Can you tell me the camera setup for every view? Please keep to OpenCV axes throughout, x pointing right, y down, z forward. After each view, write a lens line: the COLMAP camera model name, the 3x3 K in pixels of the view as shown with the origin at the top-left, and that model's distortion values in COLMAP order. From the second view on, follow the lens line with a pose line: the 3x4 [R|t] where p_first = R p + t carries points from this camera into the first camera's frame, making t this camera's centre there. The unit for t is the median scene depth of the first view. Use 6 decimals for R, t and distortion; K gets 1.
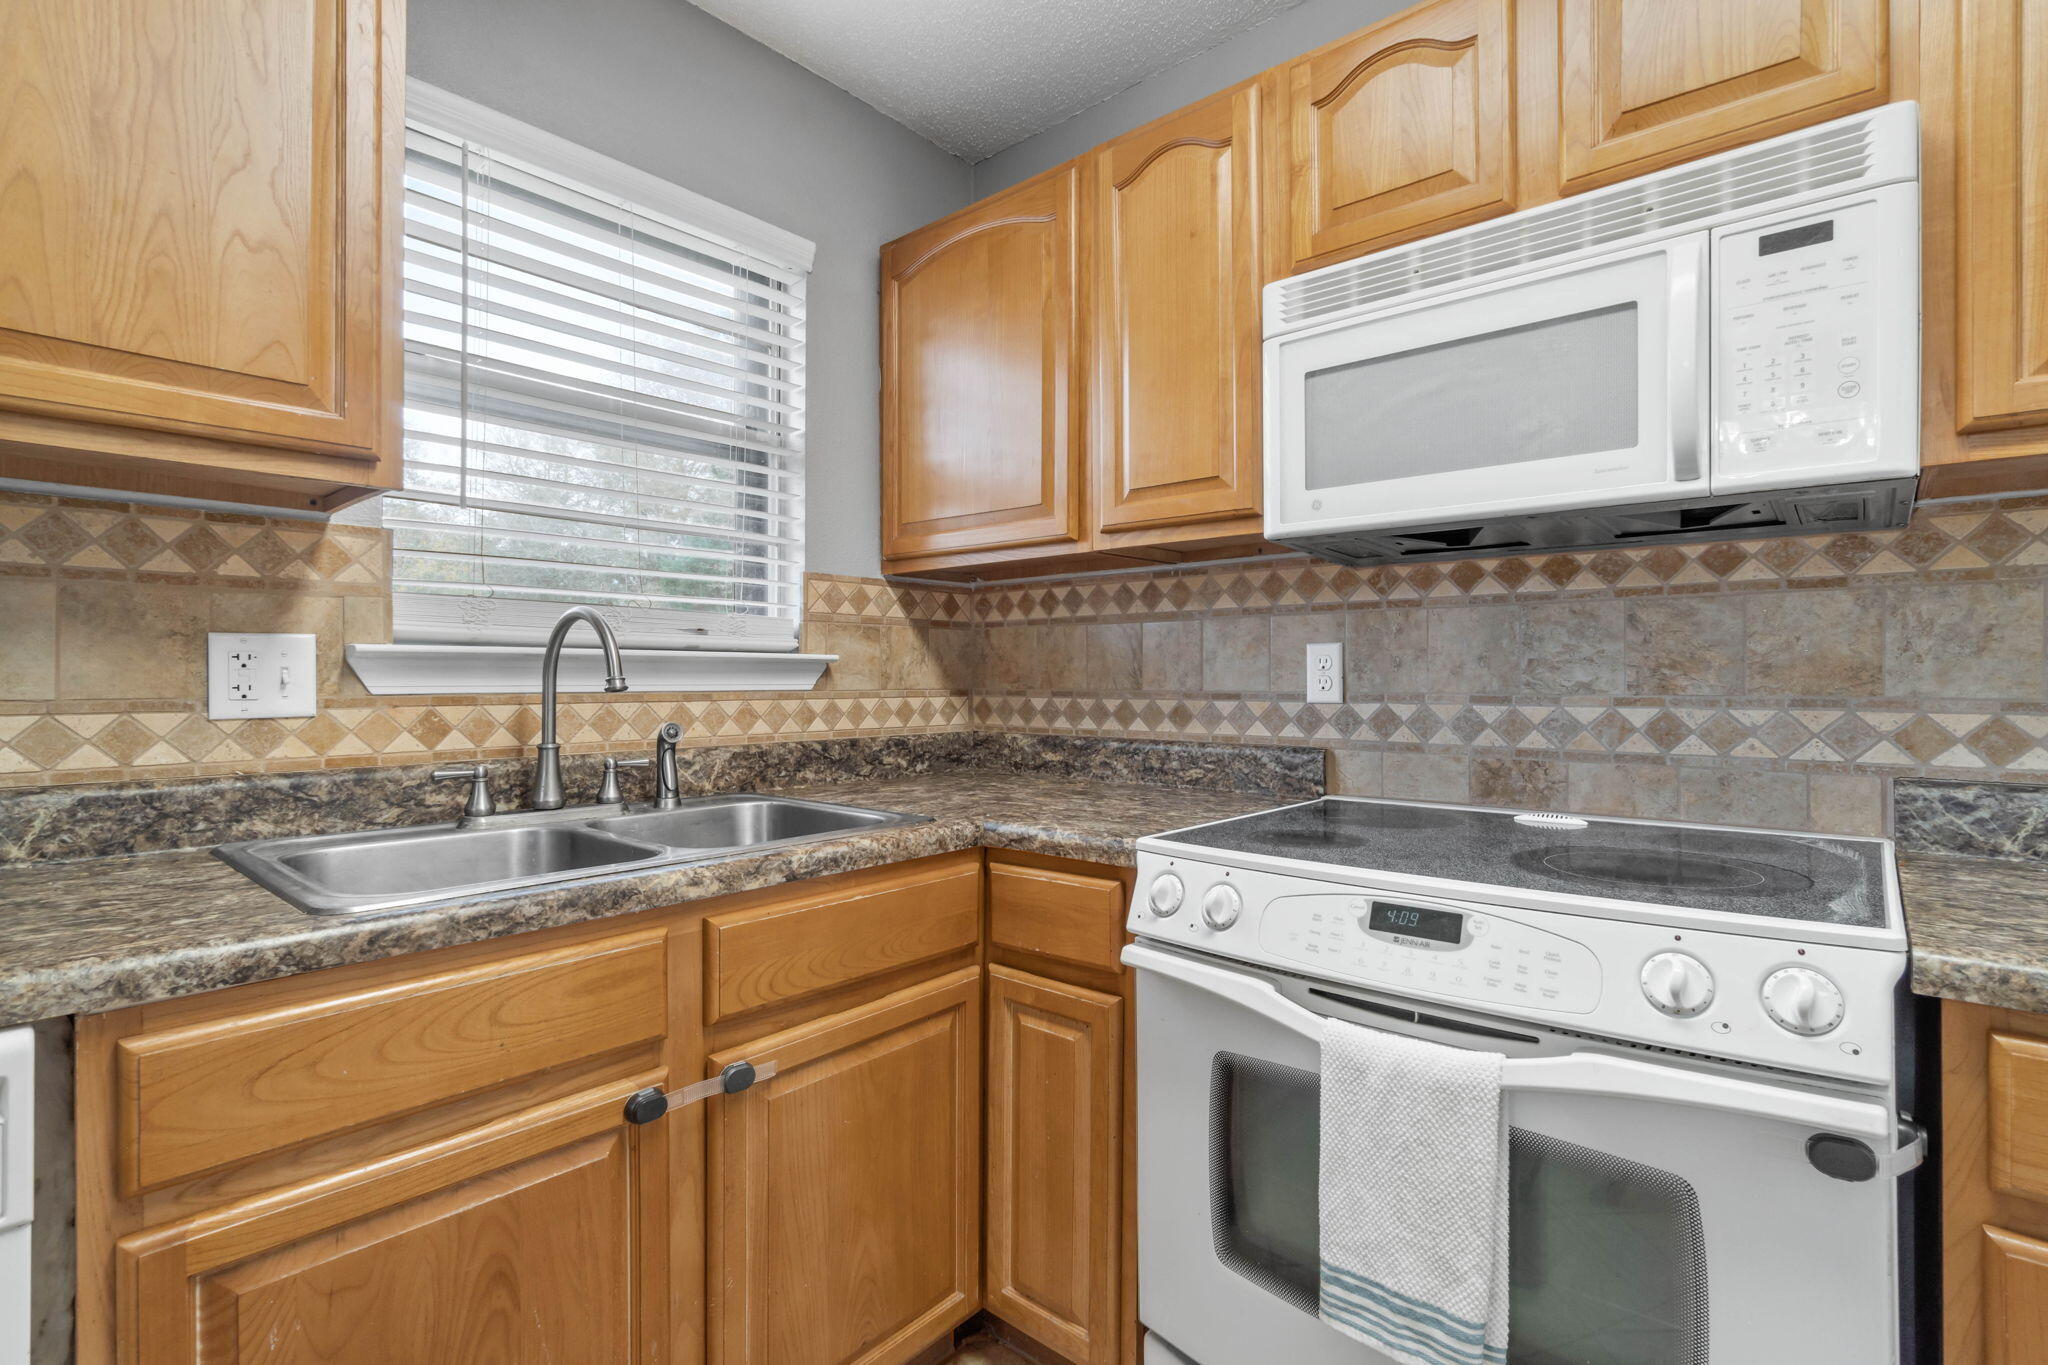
lens RADIAL K [[971.0, 0, 1020.9], [0, 971.0, 673.8], [0, 0, 1]] dist [-0.010247, 0.002963]
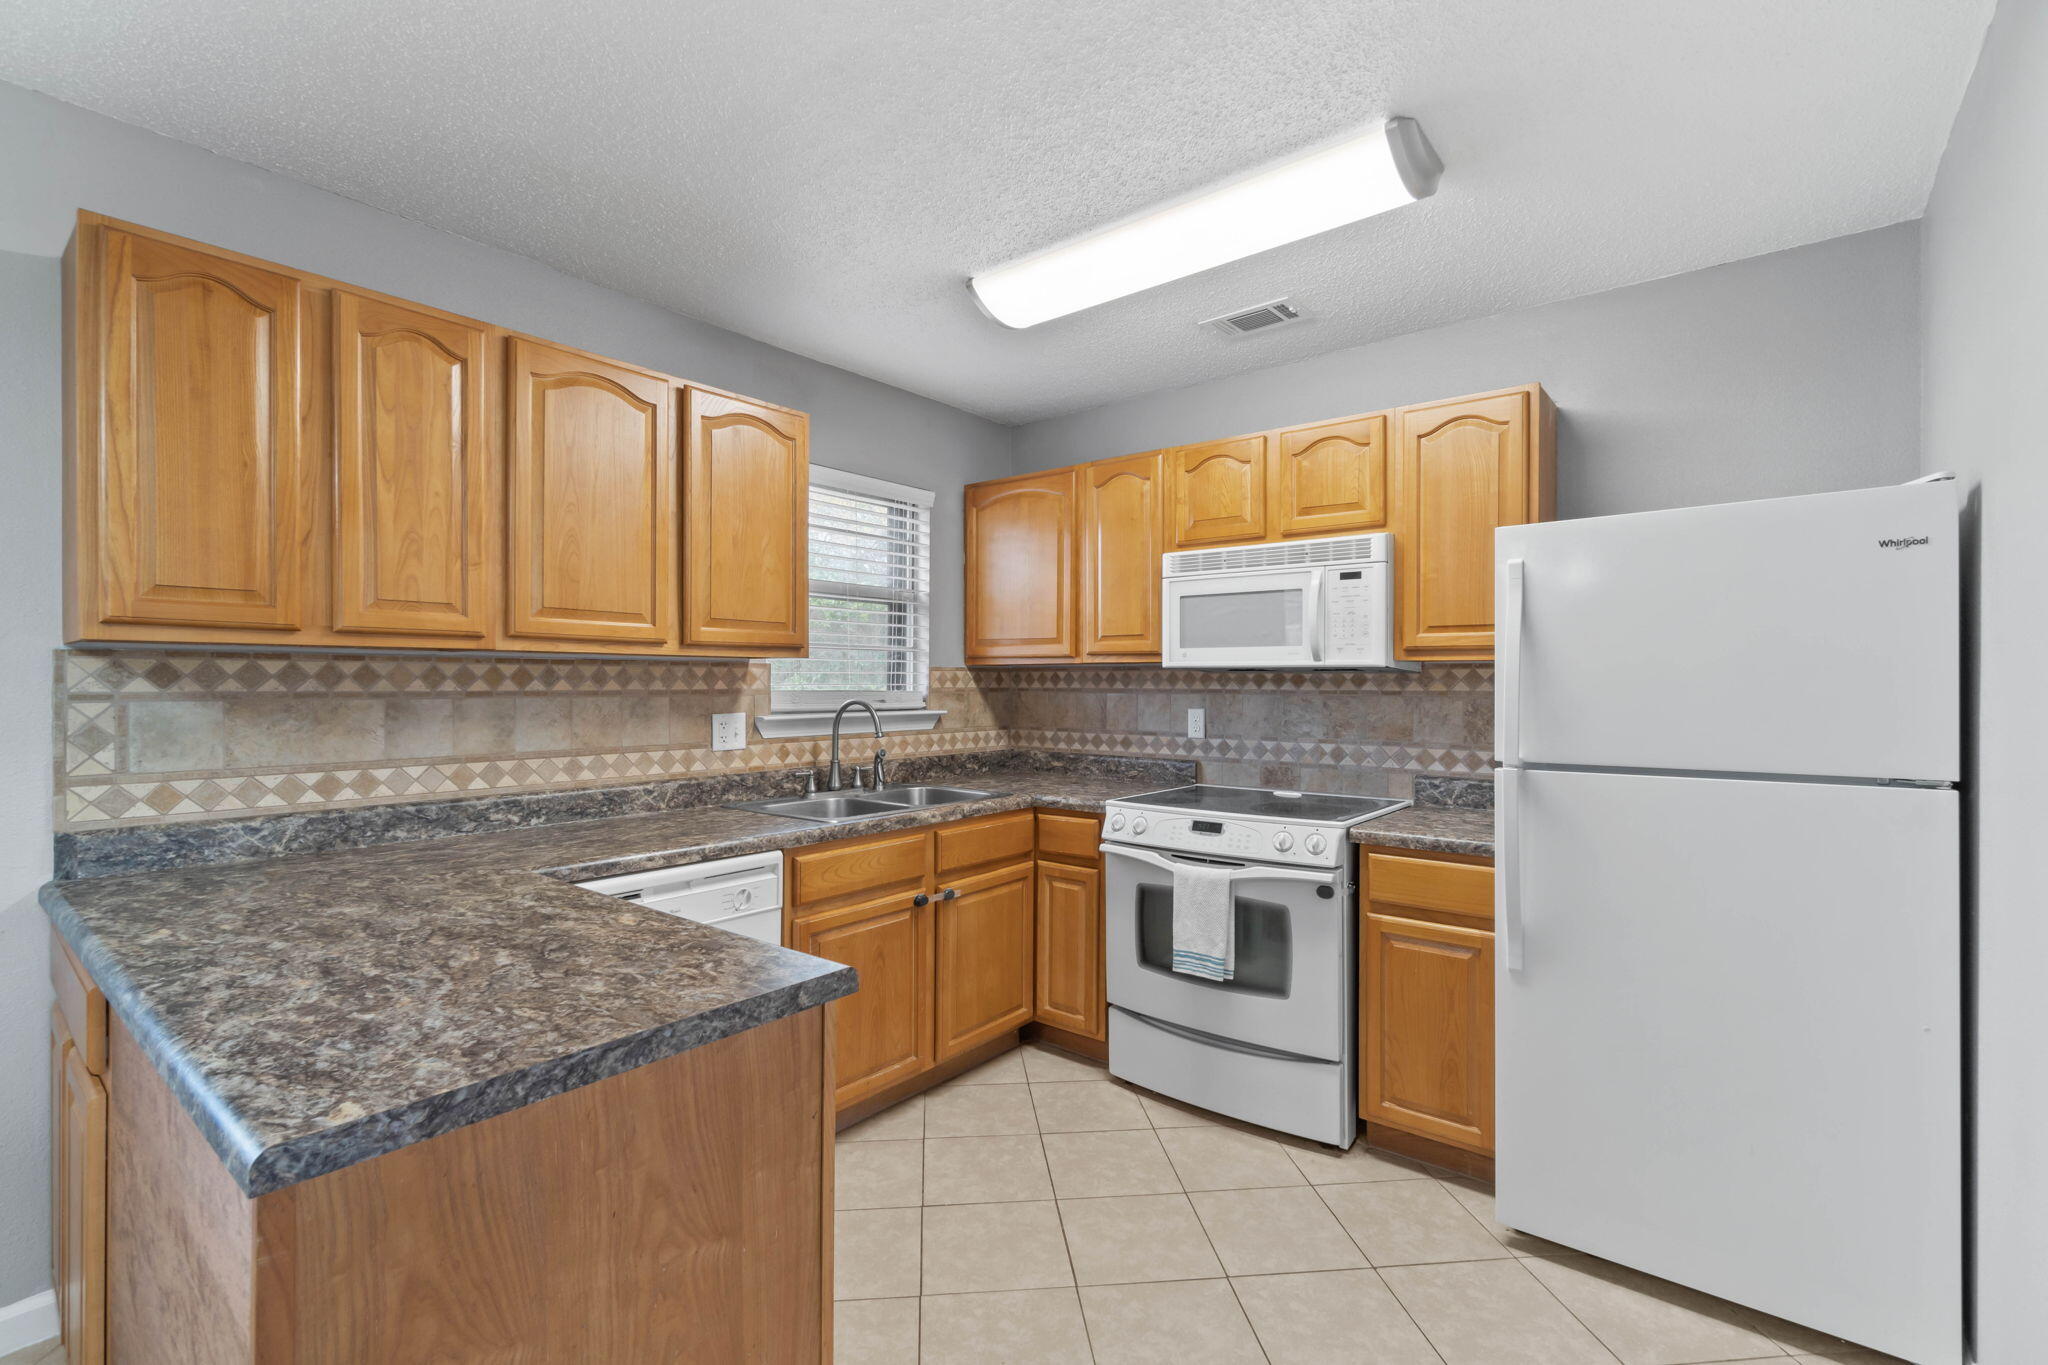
lens RADIAL K [[912.5, 0, 1019.0], [0, 912.5, 681.7], [0, 0, 1]] dist [-0.002955, -0.000263]
pose [[0.999313, 0.002132, 0.036996, -0.161223], [-0.002270, 0.999991, 0.003690, -0.118328], [-0.036988, -0.003771, 0.999309, -1.118589]]
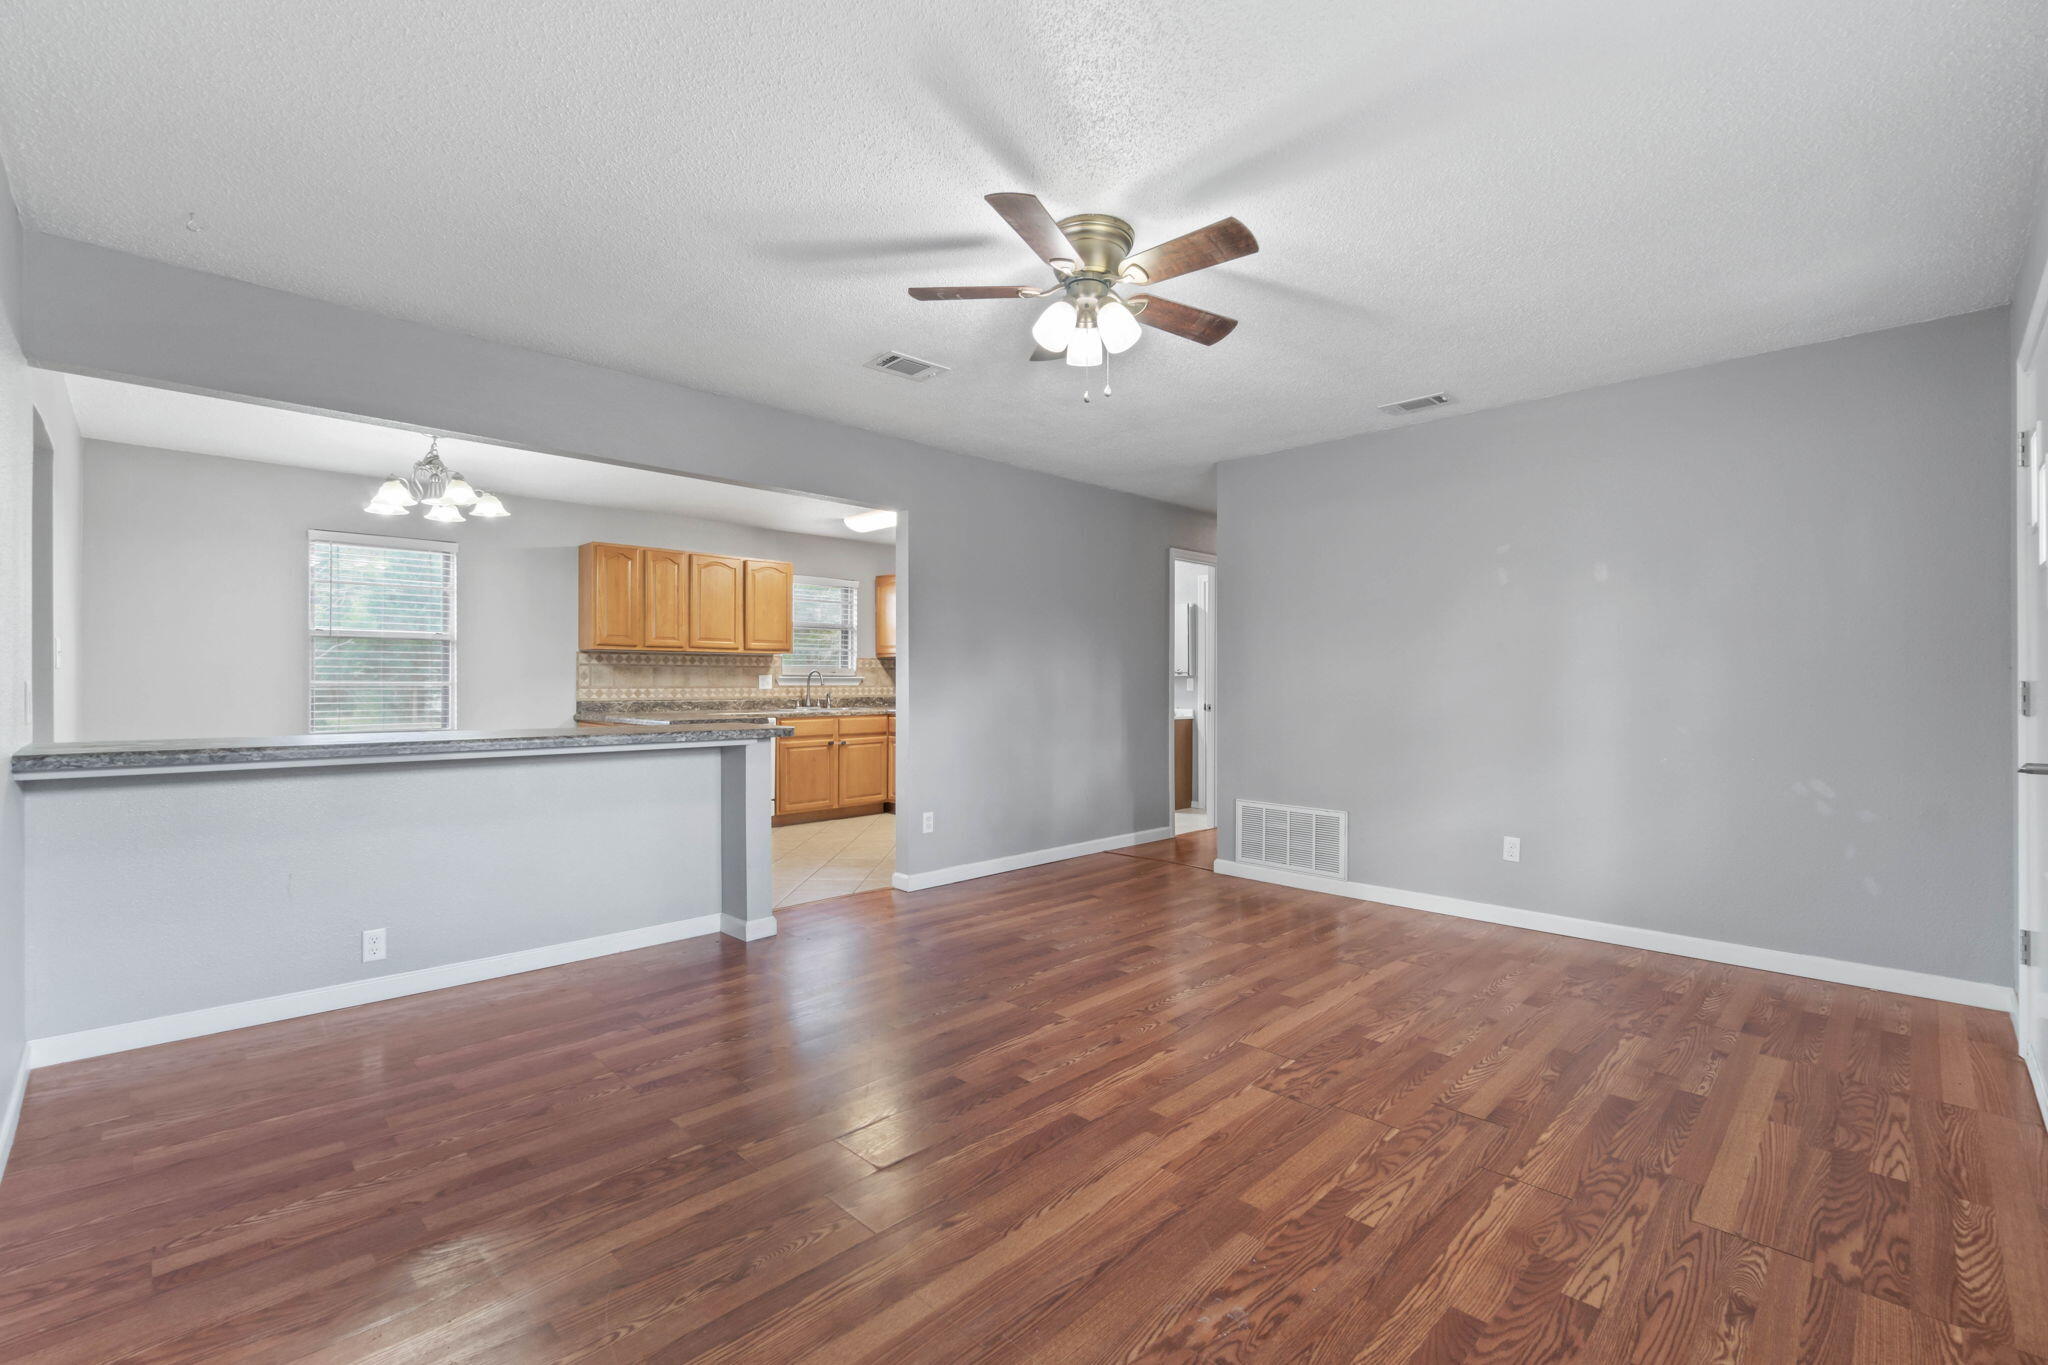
lens RADIAL K [[912.5, 0, 1039.0], [0, 912.5, 680.7], [0, 0, 1]] dist [-0.002955, -0.000263]
pose [[0.998825, -0.000415, -0.048470, 1.108812], [0.000523, 0.999997, 0.002229, -0.018506], [0.048469, -0.002252, 0.998822, -4.266954]]
